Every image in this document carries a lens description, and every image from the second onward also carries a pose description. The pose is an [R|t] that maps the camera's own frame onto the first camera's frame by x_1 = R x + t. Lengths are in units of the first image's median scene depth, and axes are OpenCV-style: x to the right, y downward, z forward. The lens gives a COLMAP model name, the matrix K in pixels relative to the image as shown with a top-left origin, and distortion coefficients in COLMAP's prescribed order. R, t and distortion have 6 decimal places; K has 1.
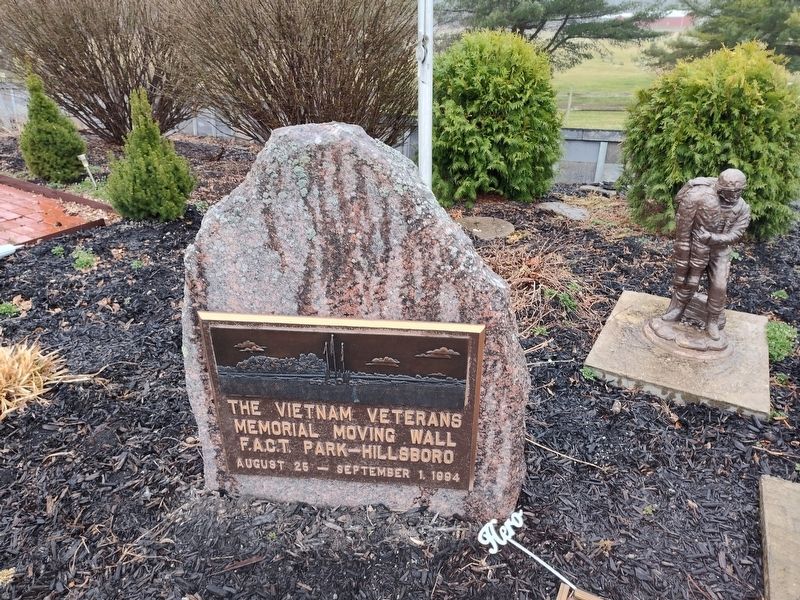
lens RADIAL K [[555.0, 0, 400.7], [0, 555.0, 298.6], [0, 0, 1]] dist [0.017649, -0.014164]
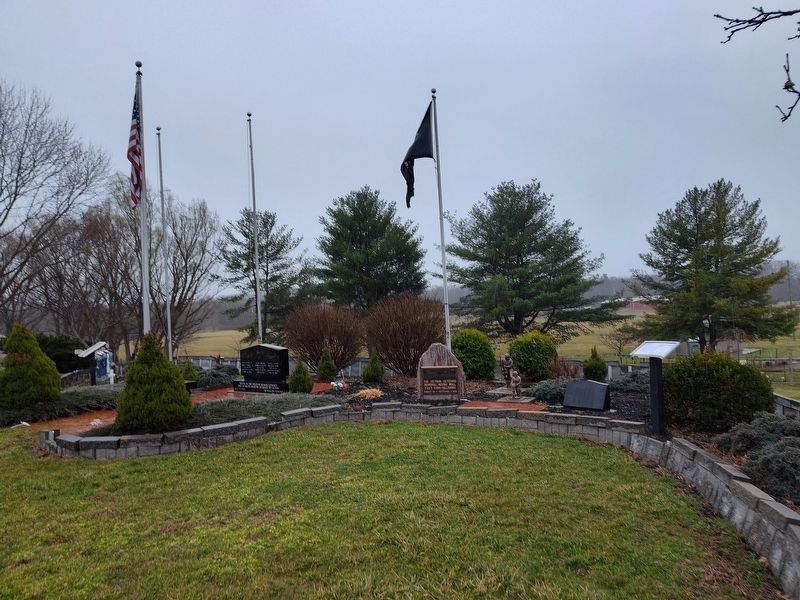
lens RADIAL K [[555.0, 0, 398.9], [0, 555.0, 301.6], [0, 0, 1]] dist [0.017649, -0.014164]
pose [[0.998184, -0.039510, -0.045474, -0.009961], [0.014000, 0.886353, -0.462798, 0.098538], [0.058591, 0.461321, 0.885296, -0.221904]]
